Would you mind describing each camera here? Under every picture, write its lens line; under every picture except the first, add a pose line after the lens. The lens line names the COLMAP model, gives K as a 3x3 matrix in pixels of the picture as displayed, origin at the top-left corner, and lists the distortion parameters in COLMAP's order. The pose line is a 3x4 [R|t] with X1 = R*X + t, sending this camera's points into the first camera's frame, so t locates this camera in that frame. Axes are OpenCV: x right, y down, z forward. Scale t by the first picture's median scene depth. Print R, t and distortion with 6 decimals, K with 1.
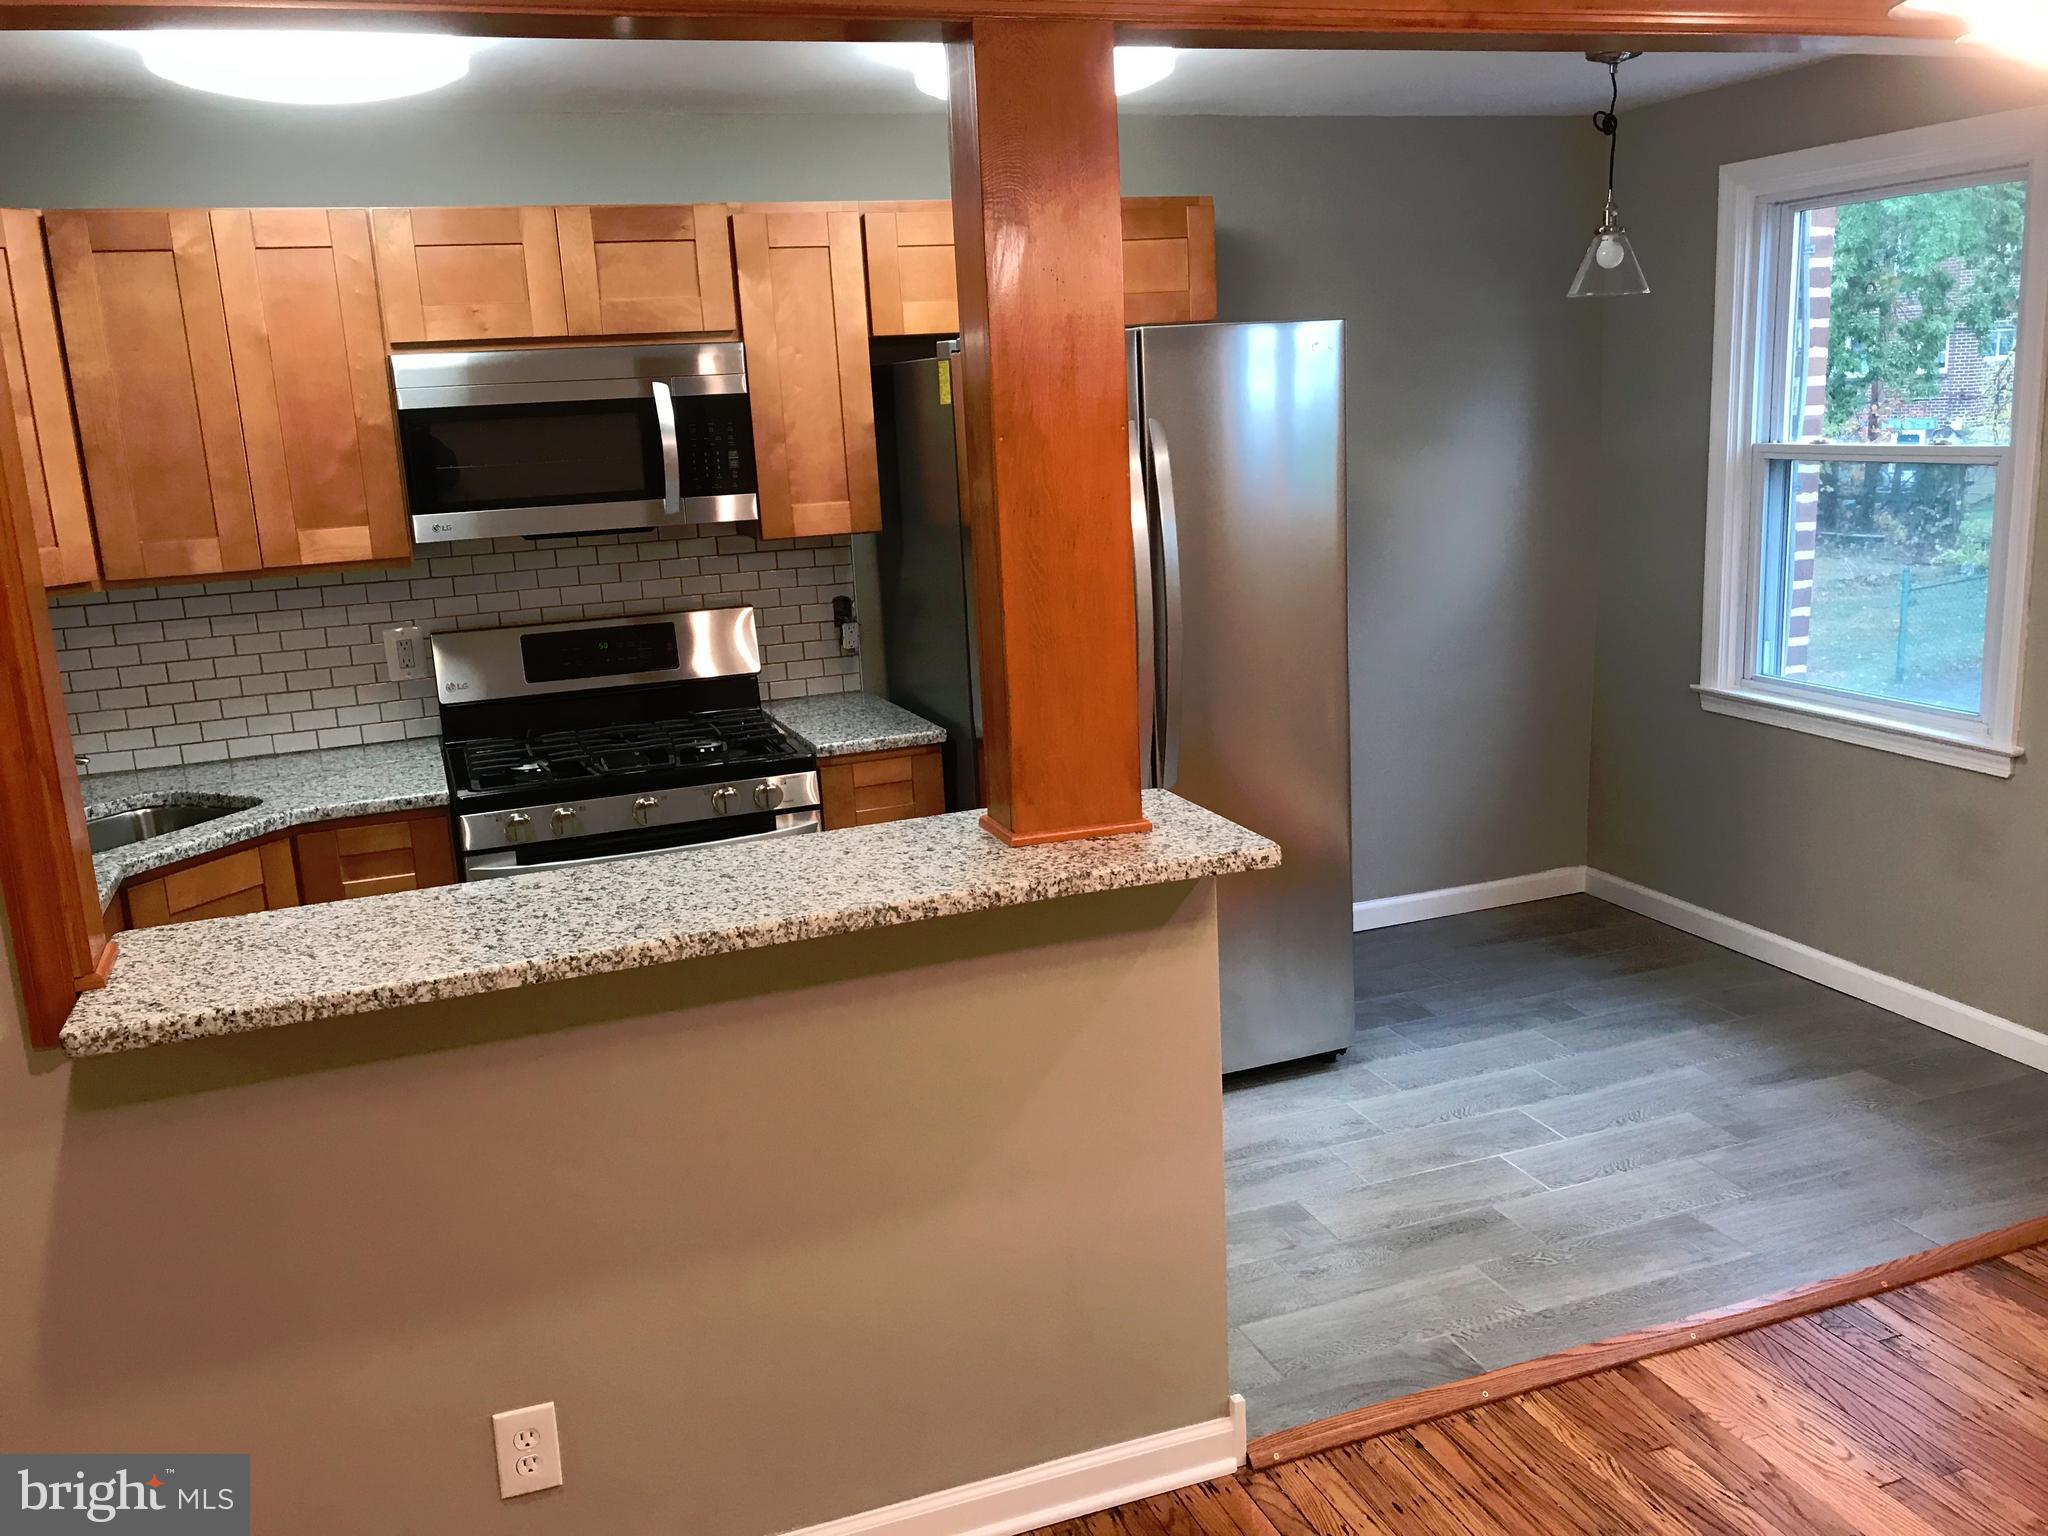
lens RADIAL K [[1693.4, 0, 1037.2], [0, 1693.4, 765.3], [0, 0, 1]] dist [0.026685, -0.006733]
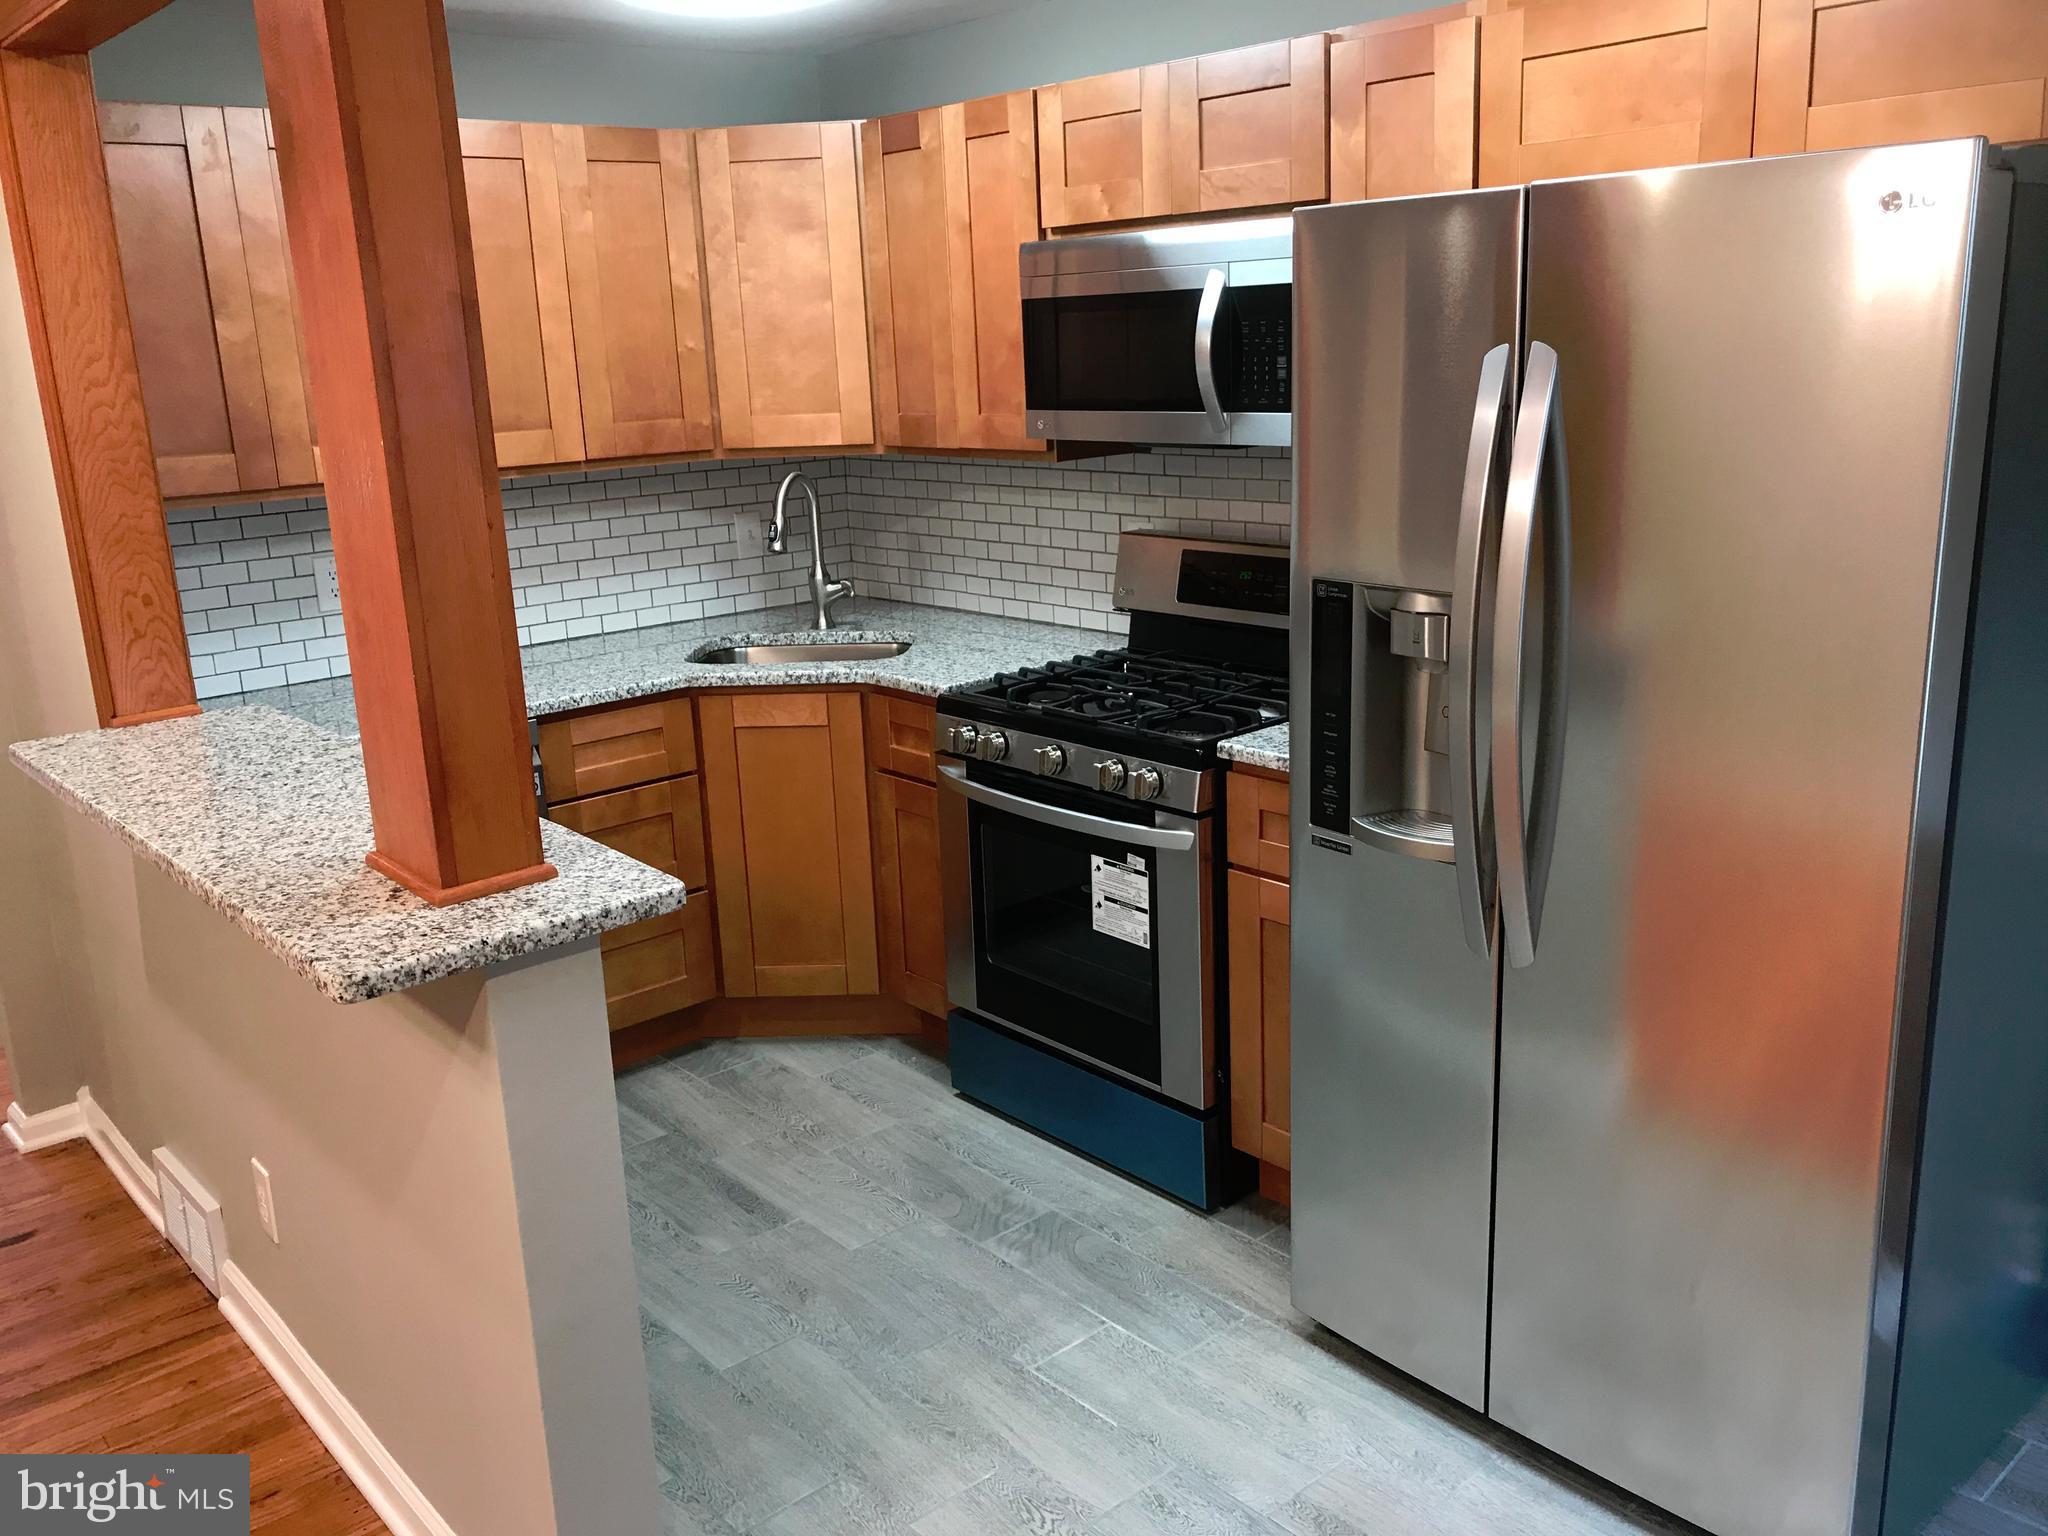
lens RADIAL K [[1693.4, 0, 1037.2], [0, 1693.4, 765.3], [0, 0, 1]] dist [0.026685, -0.006733]
pose [[0.345068, 0.270722, -0.898687, 0.610644], [-0.181378, 0.958684, 0.219152, -0.176659], [0.920886, 0.087380, 0.379914, 0.695374]]
